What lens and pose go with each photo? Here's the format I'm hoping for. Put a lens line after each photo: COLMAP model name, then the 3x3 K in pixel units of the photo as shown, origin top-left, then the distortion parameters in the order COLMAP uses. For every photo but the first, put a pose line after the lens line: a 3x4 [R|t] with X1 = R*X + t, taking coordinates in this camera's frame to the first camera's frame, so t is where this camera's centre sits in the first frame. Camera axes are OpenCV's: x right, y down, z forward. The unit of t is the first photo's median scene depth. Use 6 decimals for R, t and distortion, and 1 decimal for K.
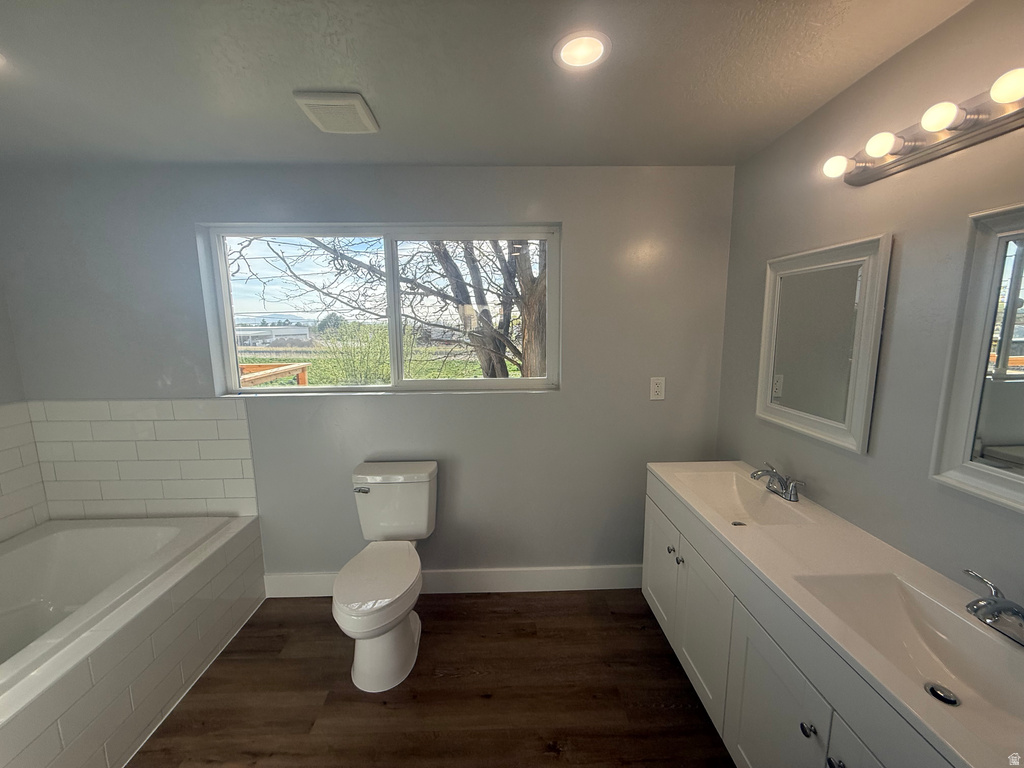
lens RADIAL K [[407.6, 0, 508.1], [0, 407.6, 381.4], [0, 0, 1]] dist [-0.001858, 0.000924]
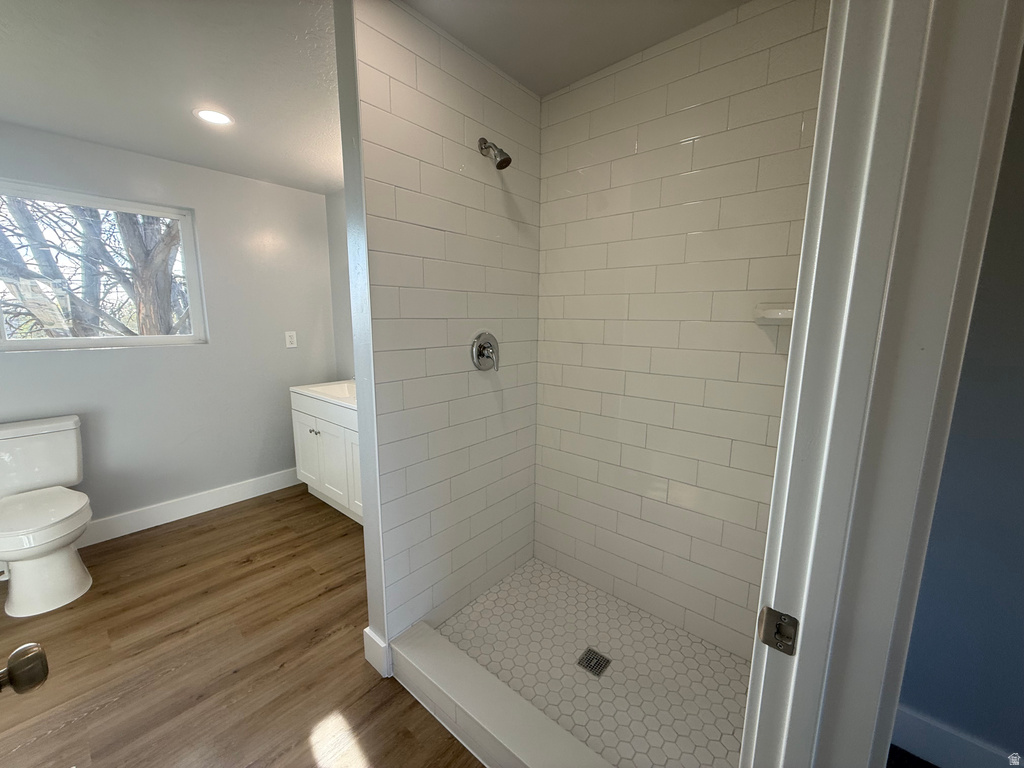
lens RADIAL K [[407.6, 0, 511.9], [0, 407.6, 381.2], [0, 0, 1]] dist [-0.001858, 0.000924]
pose [[0.663866, -0.105990, 0.740302, -0.203483], [0.095945, 0.993796, 0.056244, 0.162999], [-0.741671, 0.033689, 0.669917, -0.555988]]
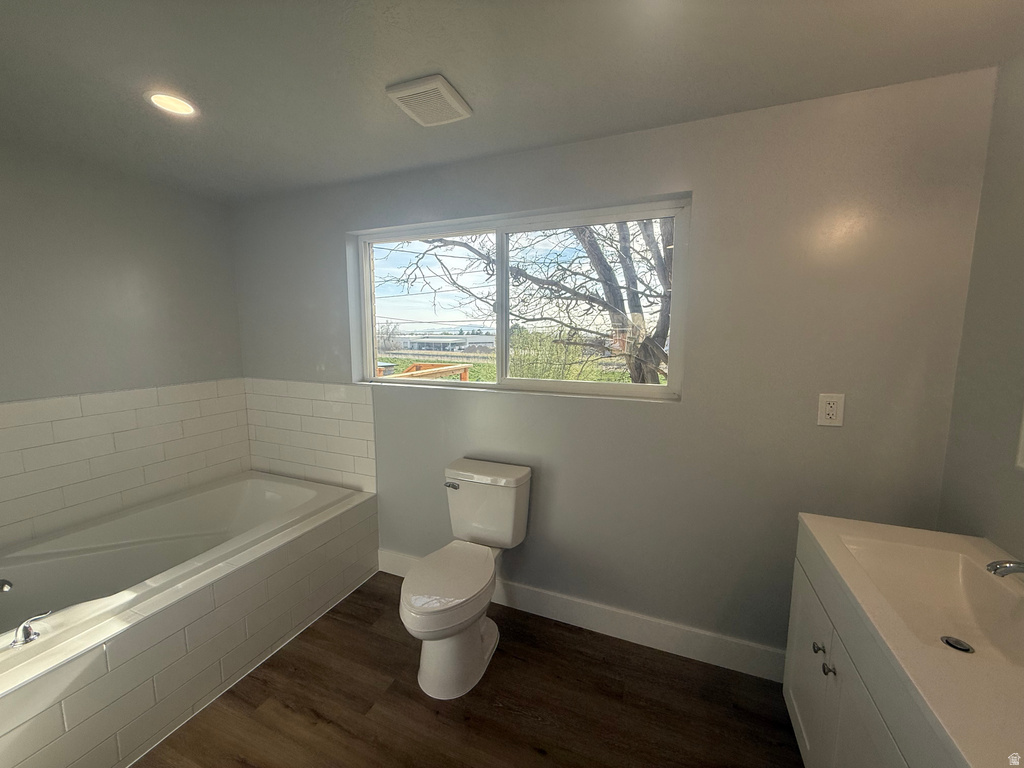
lens RADIAL K [[407.6, 0, 509.3], [0, 407.6, 380.9], [0, 0, 1]] dist [-0.001858, 0.000924]
pose [[0.913212, 0.060088, -0.403030, 0.144730], [-0.071064, 0.997396, -0.012320, 0.015885], [0.401240, 0.039892, 0.915104, 0.134096]]
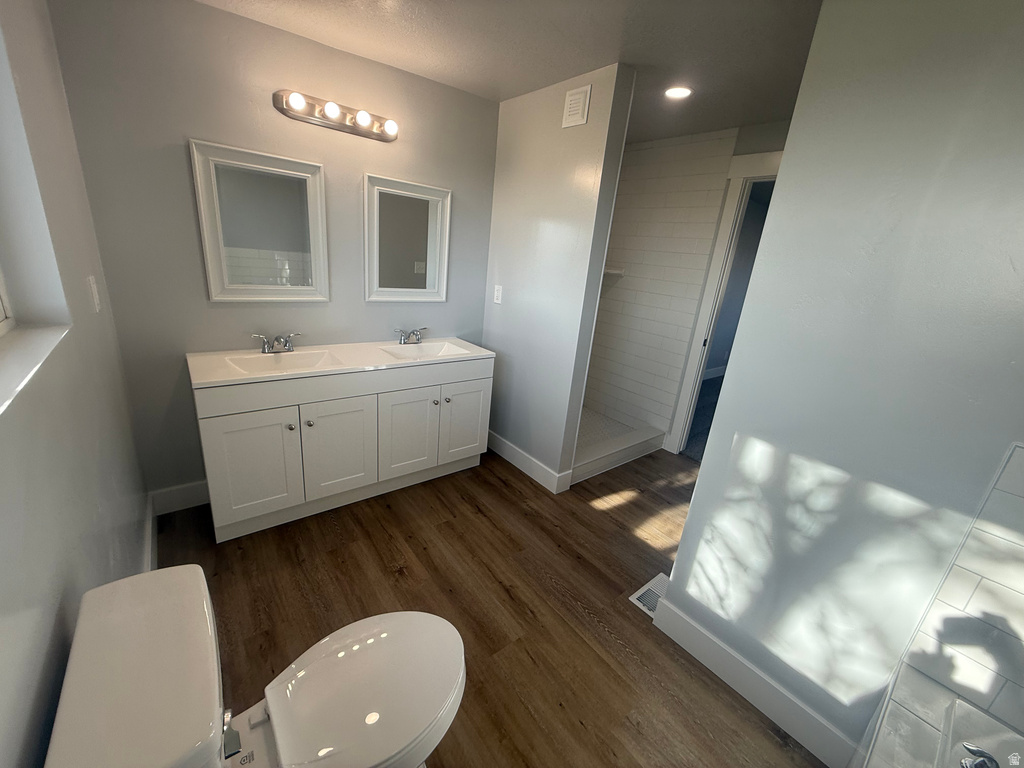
lens RADIAL K [[407.6, 0, 511.4], [0, 407.6, 380.1], [0, 0, 1]] dist [-0.001858, 0.000924]
pose [[-0.599964, -0.288690, 0.746124, -0.613423], [0.028283, 0.924387, 0.380406, -0.092238], [-0.799527, 0.249332, -0.546434, 0.886325]]
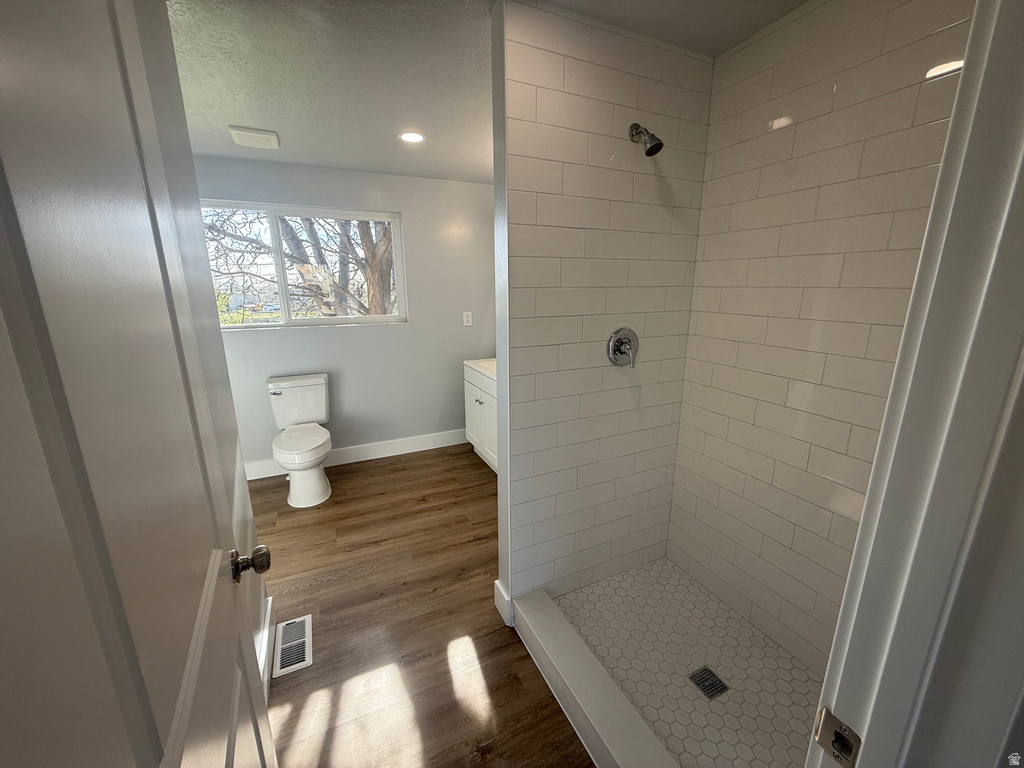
lens RADIAL K [[407.6, 0, 512.4], [0, 407.6, 381.1], [0, 0, 1]] dist [-0.001858, 0.000924]
pose [[0.913789, -0.088445, 0.396442, -0.151649], [0.053364, 0.993687, 0.098686, 0.118977], [-0.402668, -0.069023, 0.912740, -0.626477]]
